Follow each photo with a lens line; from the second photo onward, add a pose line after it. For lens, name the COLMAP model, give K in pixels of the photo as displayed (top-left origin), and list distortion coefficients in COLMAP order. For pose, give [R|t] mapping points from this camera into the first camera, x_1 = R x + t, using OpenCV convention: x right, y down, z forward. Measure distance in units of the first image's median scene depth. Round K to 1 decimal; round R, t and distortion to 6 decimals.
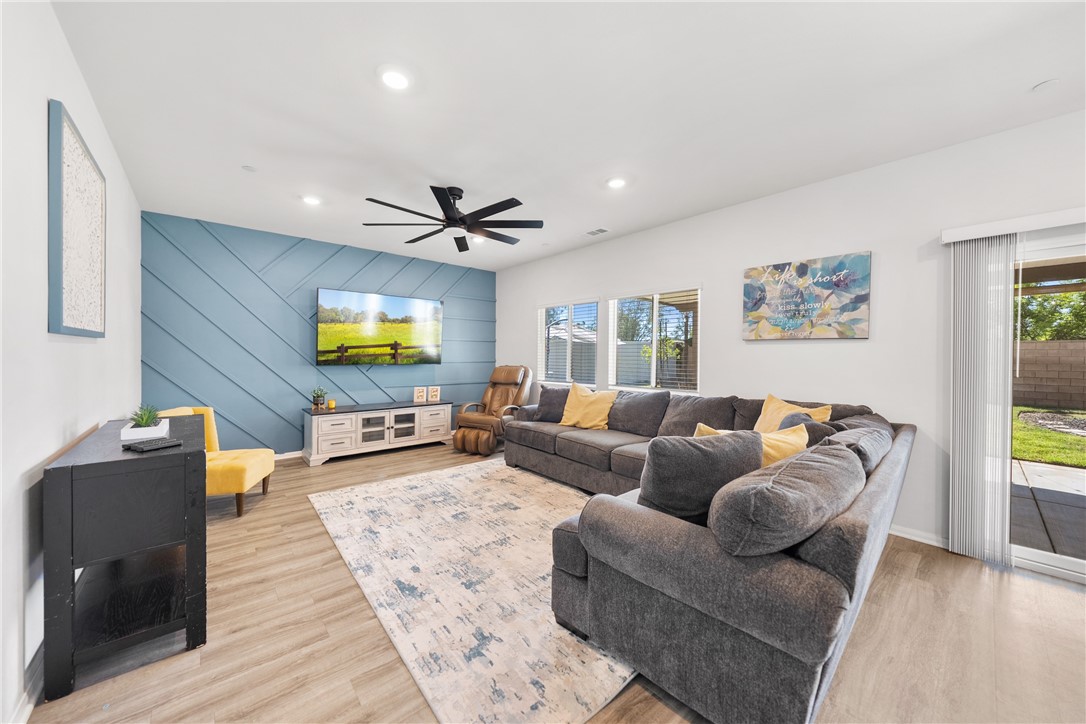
lens RADIAL K [[390.7, 0, 534.5], [0, 390.7, 359.0], [0, 0, 1]] dist [-0.000952, -0.000061]
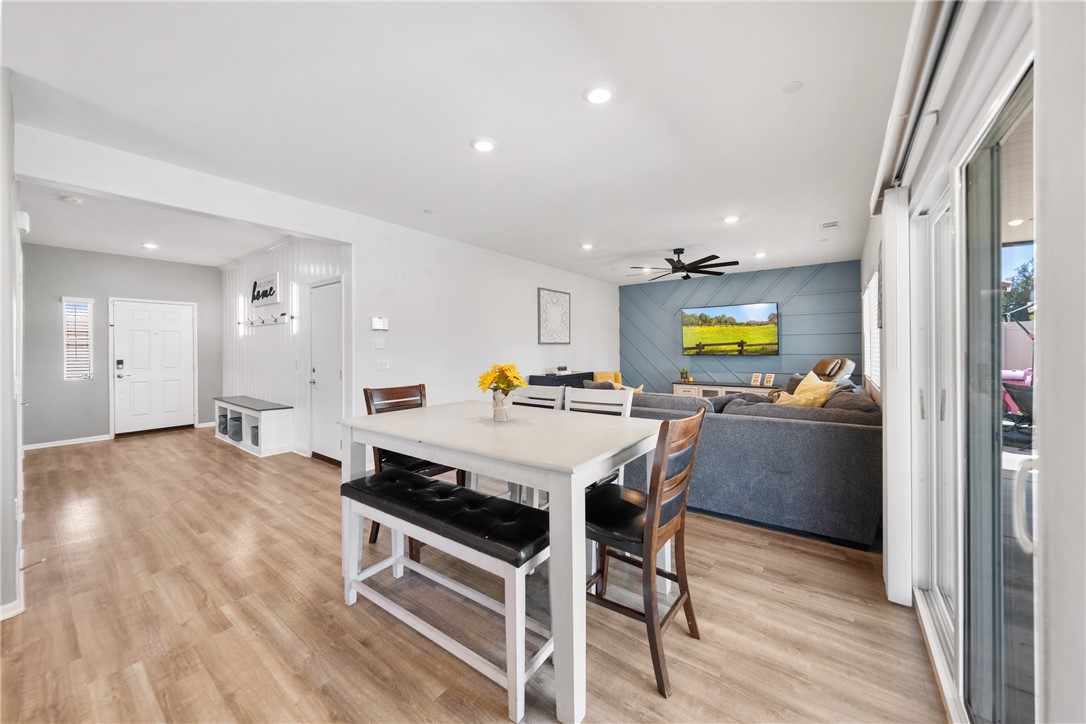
lens RADIAL K [[400.1, 0, 545.7], [0, 400.1, 349.1], [0, 0, 1]] dist [-0.000584, -0.000029]
pose [[0.207153, -0.011569, -0.978240, 1.156590], [-0.002702, 0.999920, -0.012397, 0.014509], [0.978305, 0.005211, 0.207105, 0.076535]]
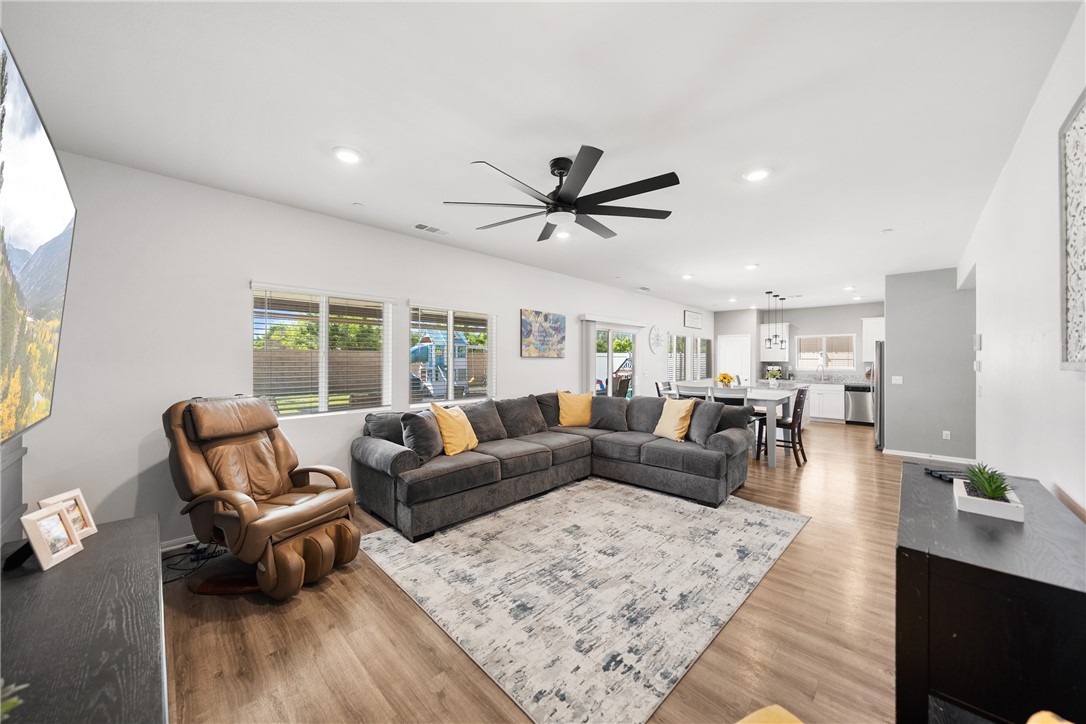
lens RADIAL K [[370.5, 0, 555.9], [0, 370.5, 363.1], [0, 0, 1]] dist [0.000449, 0.000084]
pose [[-0.101453, -0.014527, 0.994734, -0.792541], [0.005677, 0.999869, 0.015181, -0.041594], [-0.994824, 0.007188, -0.101357, 0.925115]]
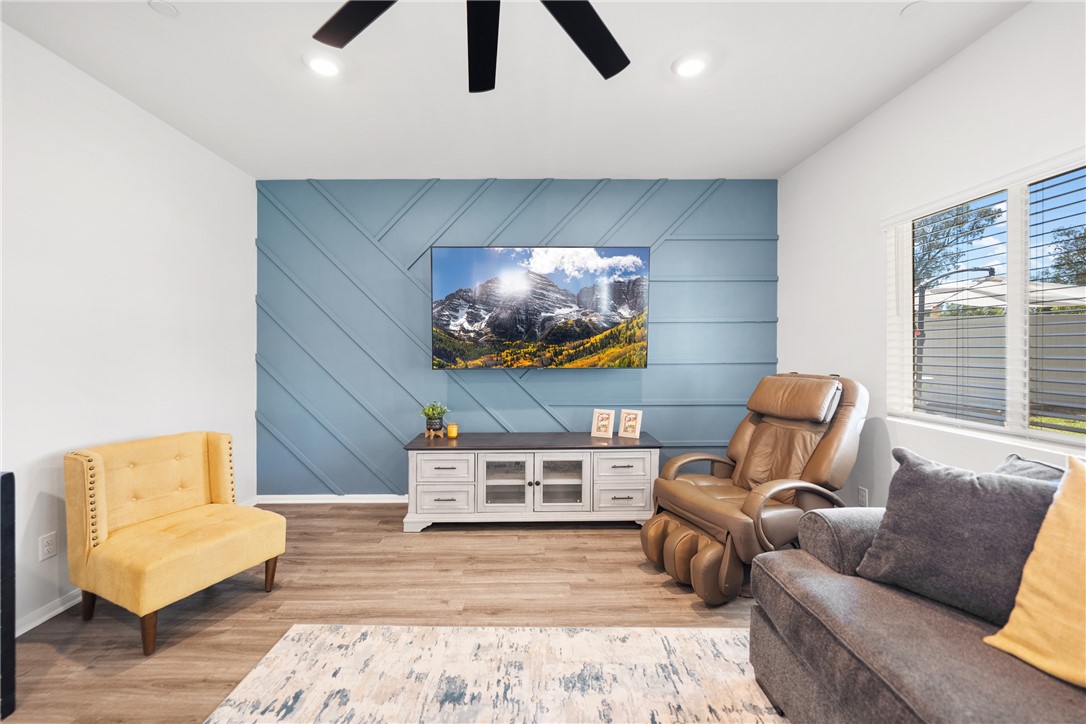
lens RADIAL K [[420.3, 0, 533.5], [0, 420.3, 350.9], [0, 0, 1]] dist [-0.003381, -0.000185]
pose [[0.758956, -0.004464, -0.651127, 0.019142], [0.000325, 0.999979, -0.006477, -0.007944], [0.651142, 0.004704, 0.758941, 0.678103]]
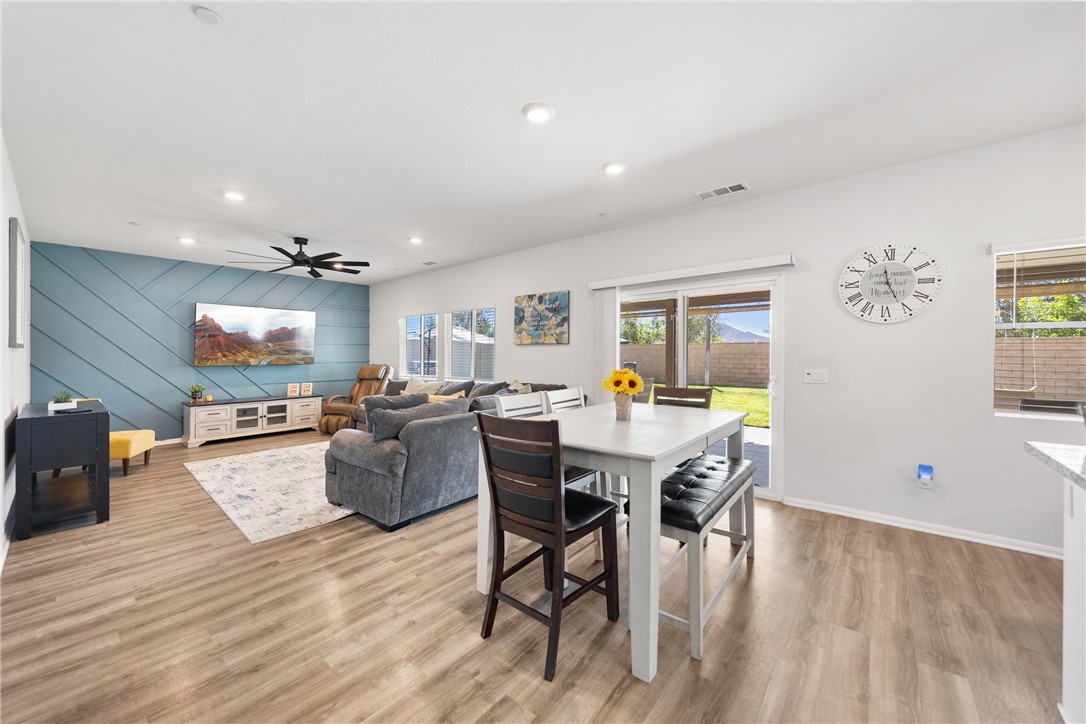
lens RADIAL K [[407.1, 0, 535.9], [0, 407.1, 353.0], [0, 0, 1]] dist [-0.000760, 0.000078]
pose [[0.987069, -0.009364, 0.160025, 0.334512], [0.011584, 0.999849, -0.012944, 0.004842], [-0.159879, 0.014630, 0.987028, -0.488913]]
